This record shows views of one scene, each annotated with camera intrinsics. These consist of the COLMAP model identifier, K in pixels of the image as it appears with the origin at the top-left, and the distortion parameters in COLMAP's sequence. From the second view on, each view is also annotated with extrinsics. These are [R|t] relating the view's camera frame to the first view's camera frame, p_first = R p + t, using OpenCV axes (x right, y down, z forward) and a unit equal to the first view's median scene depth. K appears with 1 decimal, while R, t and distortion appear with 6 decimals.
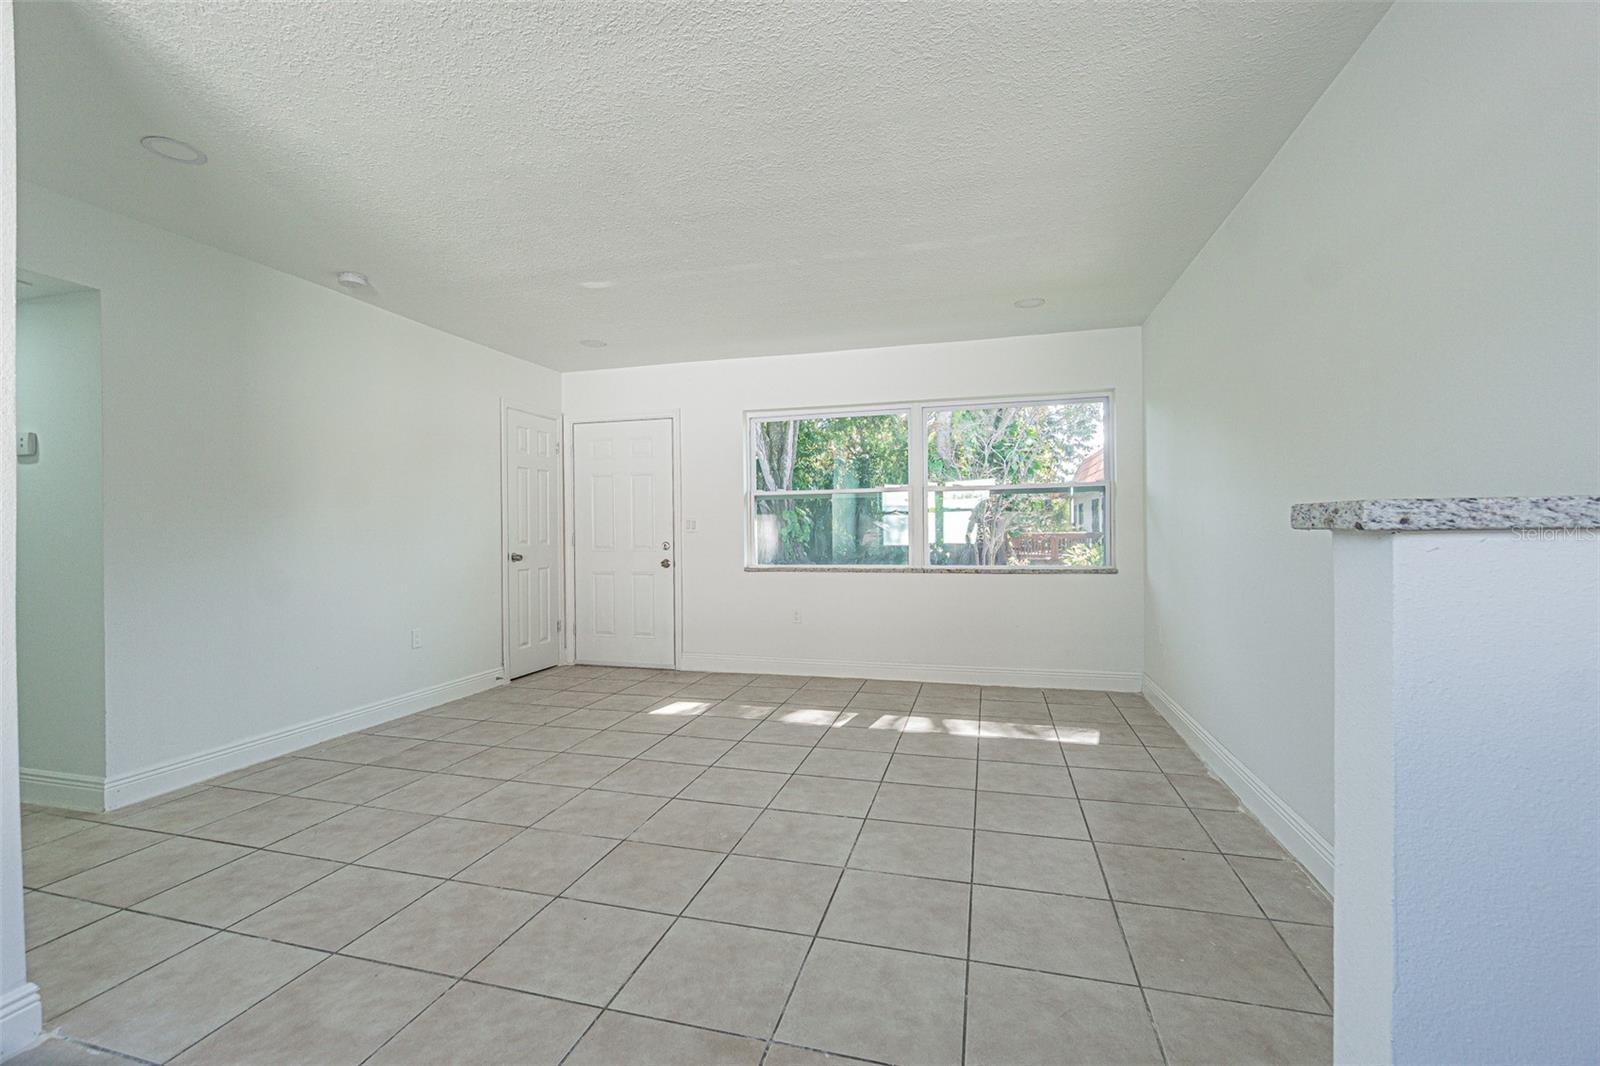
lens RADIAL K [[699.0, 0, 793.4], [0, 699.0, 530.0], [0, 0, 1]] dist [0.002263, 0.000489]
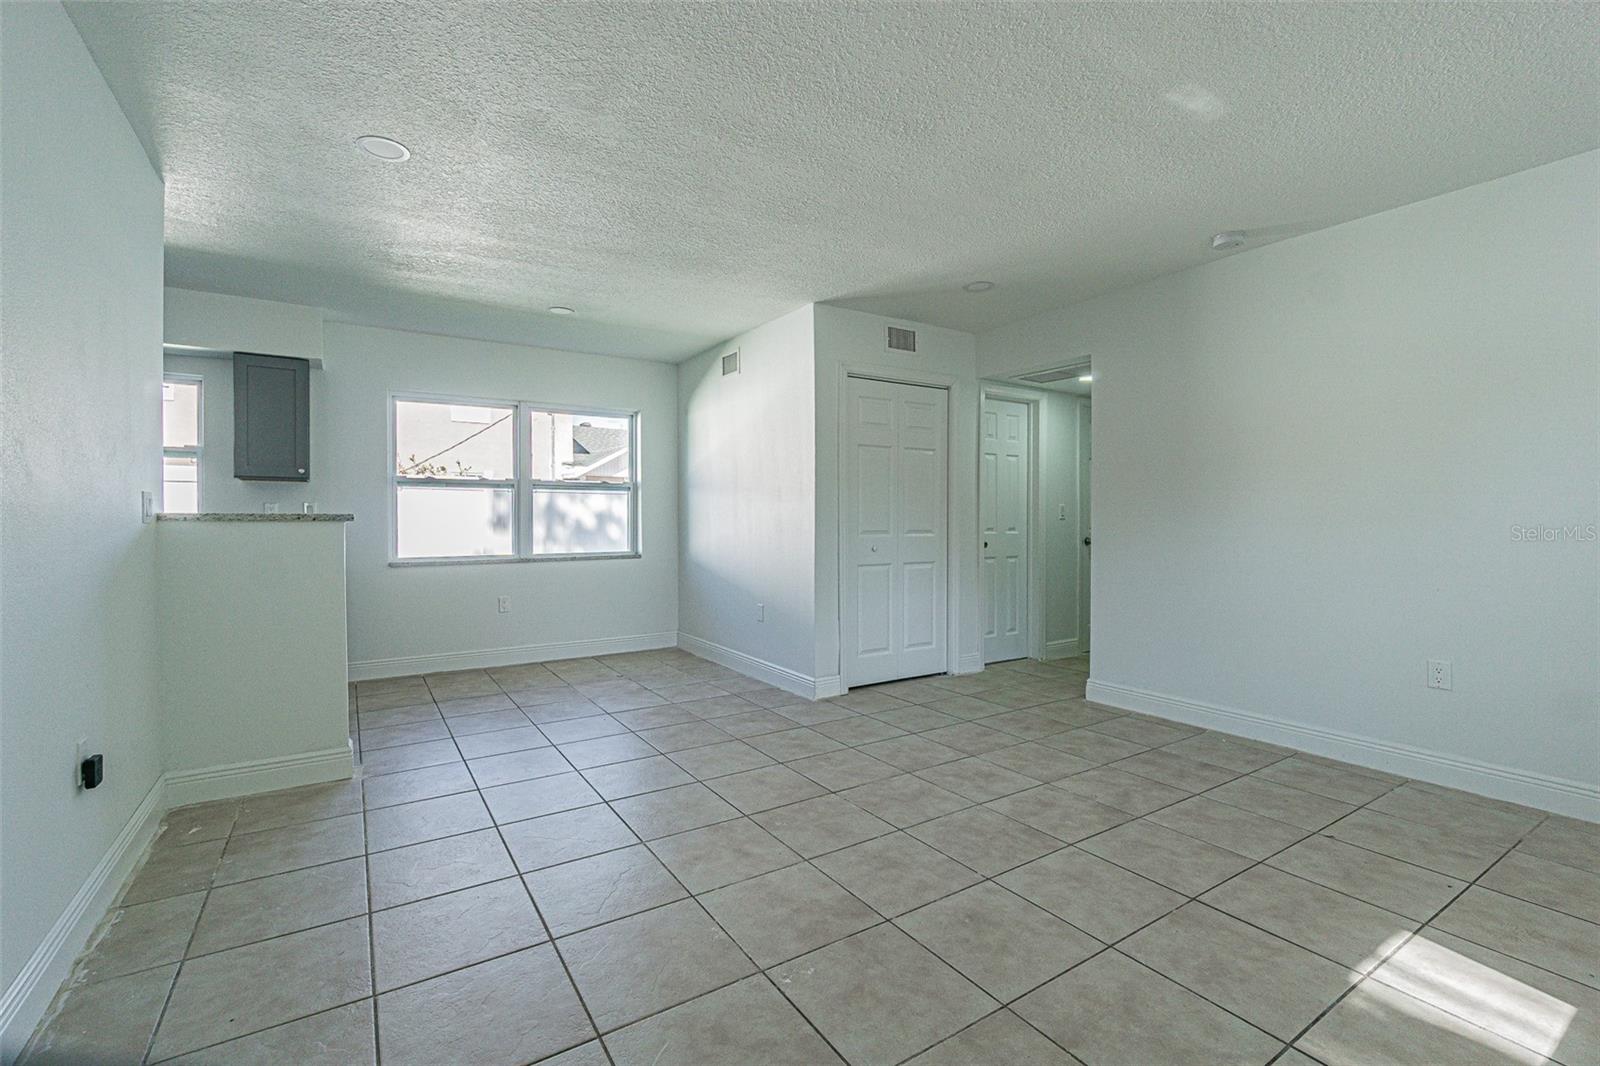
lens RADIAL K [[699.0, 0, 793.8], [0, 699.0, 532.5], [0, 0, 1]] dist [0.002263, 0.000489]
pose [[-0.664144, 0.023612, -0.747232, 0.528325], [0.008704, 0.999678, 0.023853, -0.003112], [0.747554, 0.009338, -0.664135, 1.415054]]
